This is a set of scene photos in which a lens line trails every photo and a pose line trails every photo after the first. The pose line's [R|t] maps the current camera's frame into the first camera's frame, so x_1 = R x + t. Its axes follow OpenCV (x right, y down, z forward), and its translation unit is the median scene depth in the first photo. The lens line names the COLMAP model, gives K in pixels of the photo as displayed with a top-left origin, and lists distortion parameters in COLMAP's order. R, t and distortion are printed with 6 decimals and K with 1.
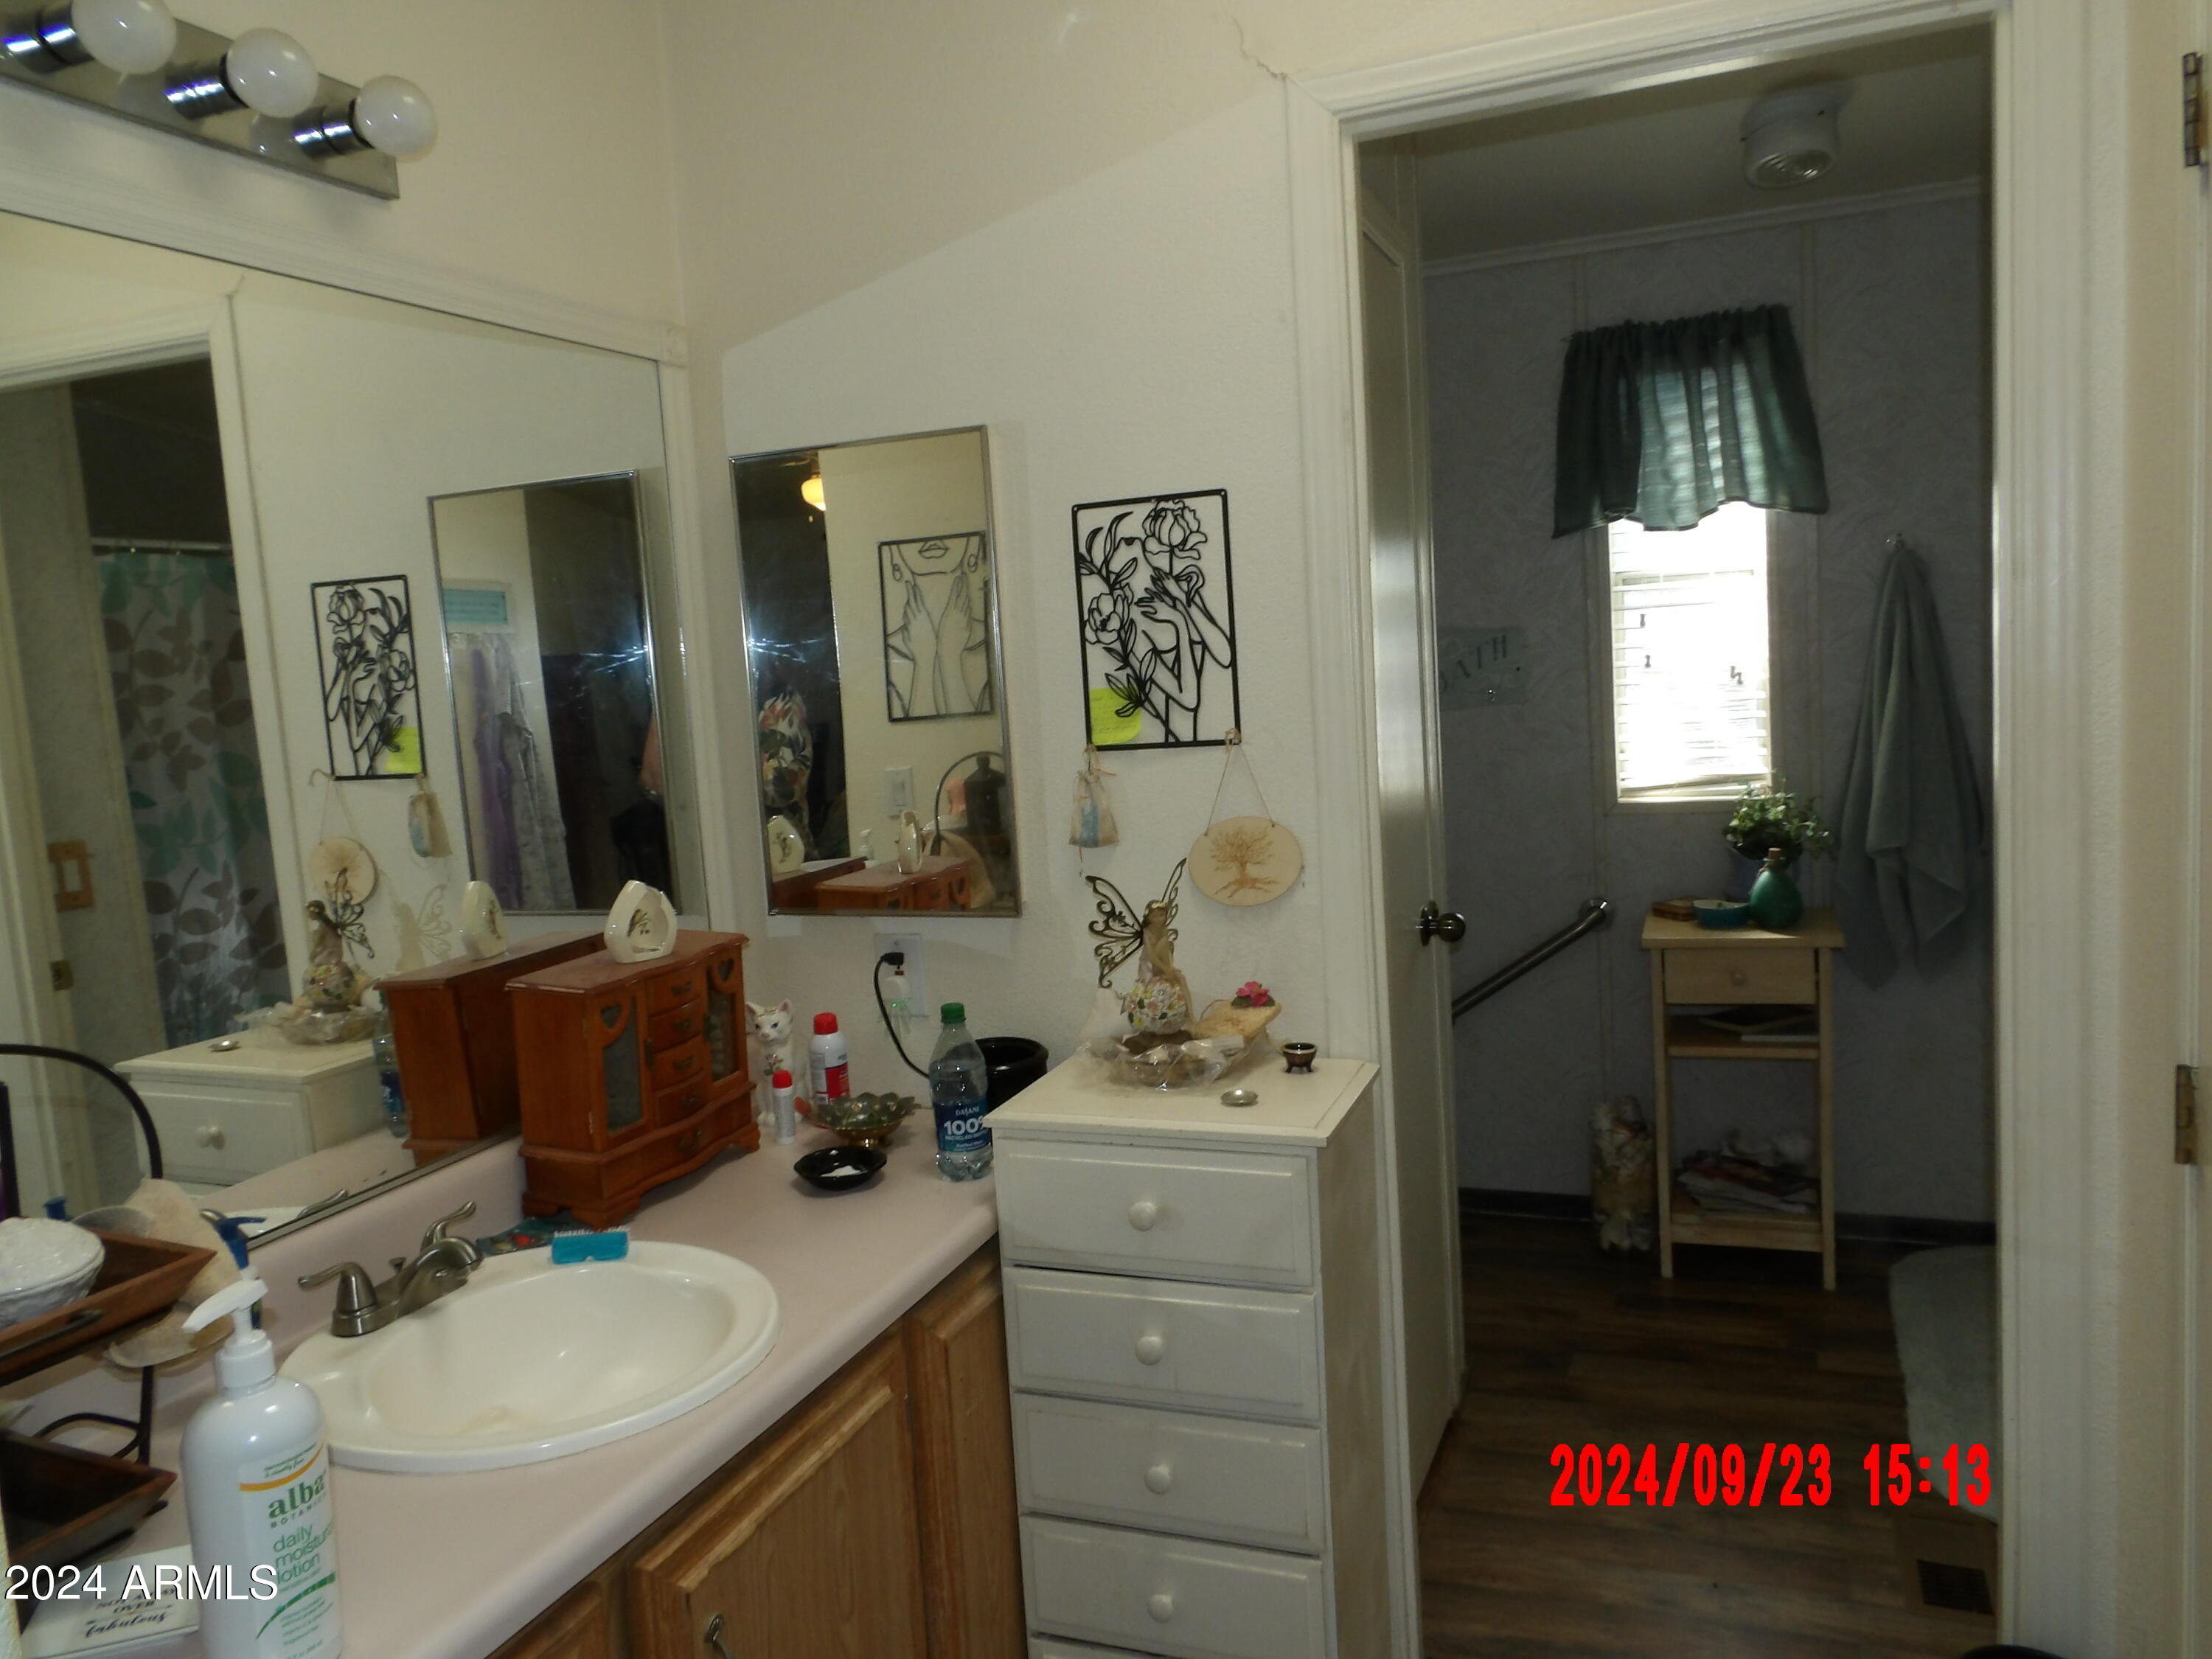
lens RADIAL K [[1546.7, 0, 1096.9], [0, 1546.7, 824.8], [0, 0, 1]] dist [-0.031222, 0.033454]
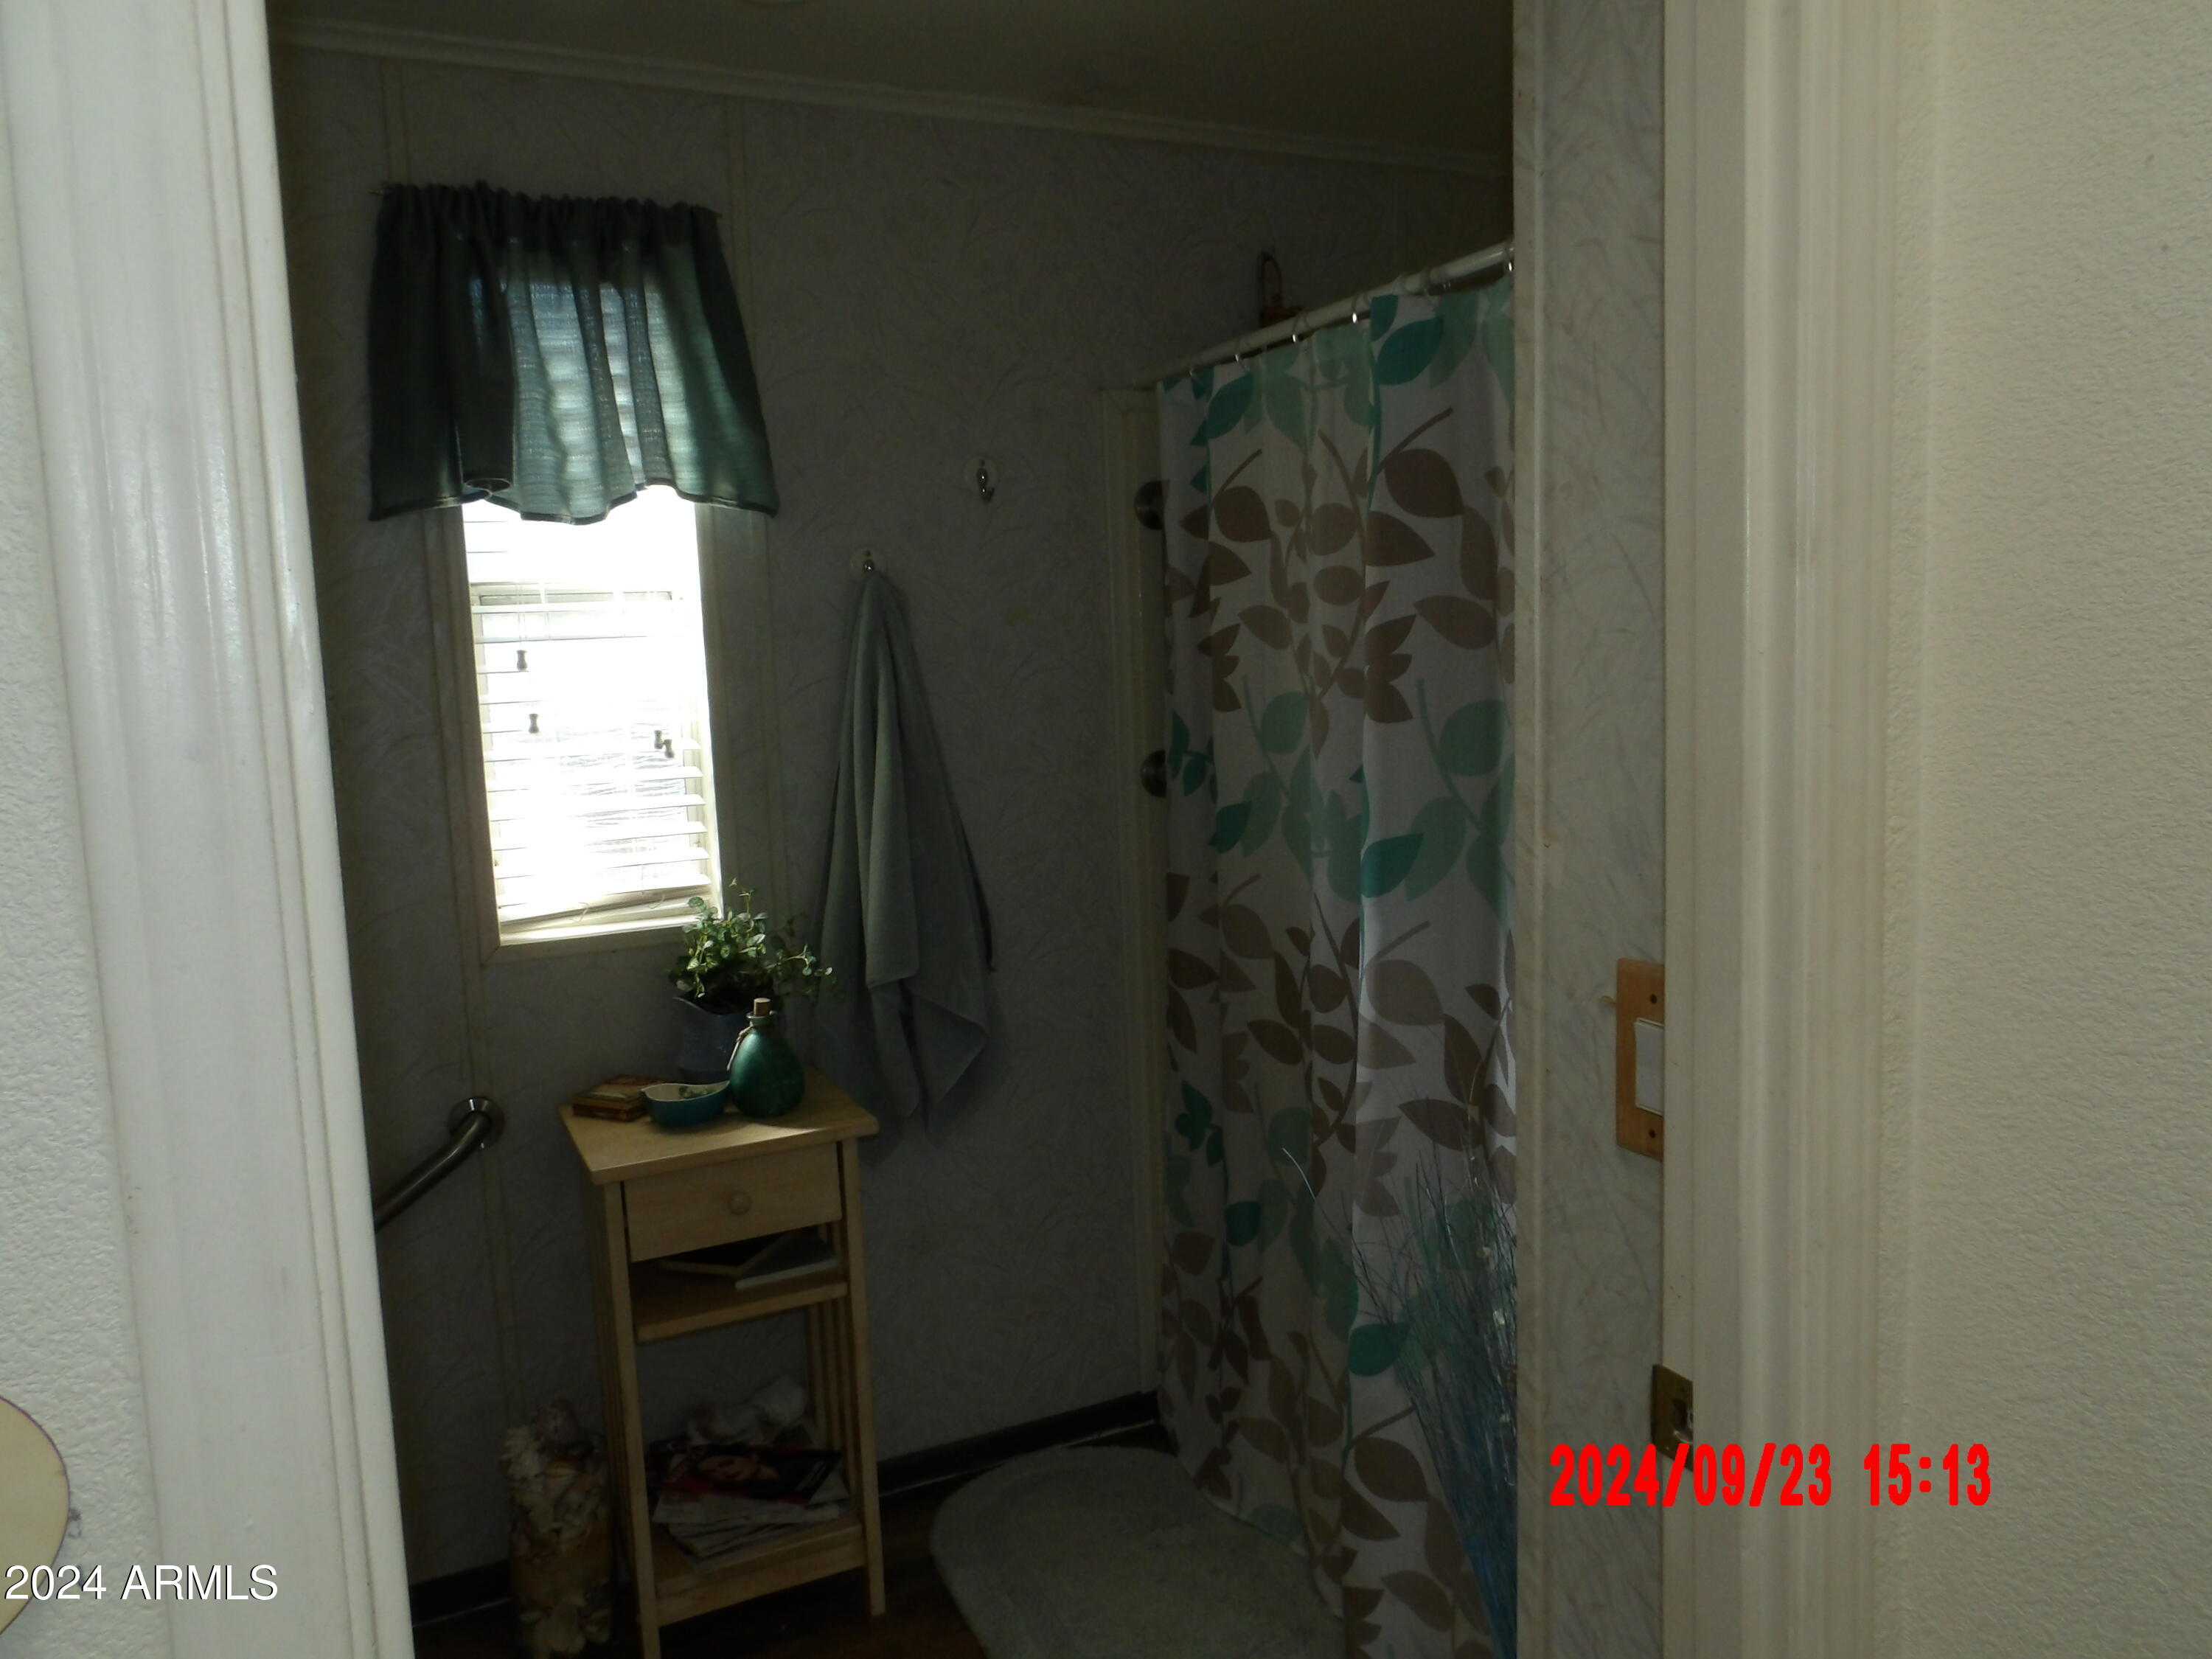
lens RADIAL K [[1565.1, 0, 1104.8], [0, 1565.1, 833.2], [0, 0, 1]] dist [-0.077895, 0.139491]
pose [[0.676795, -0.046121, 0.734725, 0.040228], [0.073379, 0.997292, -0.004990, -0.040649], [-0.732505, 0.057291, 0.678346, 0.400032]]
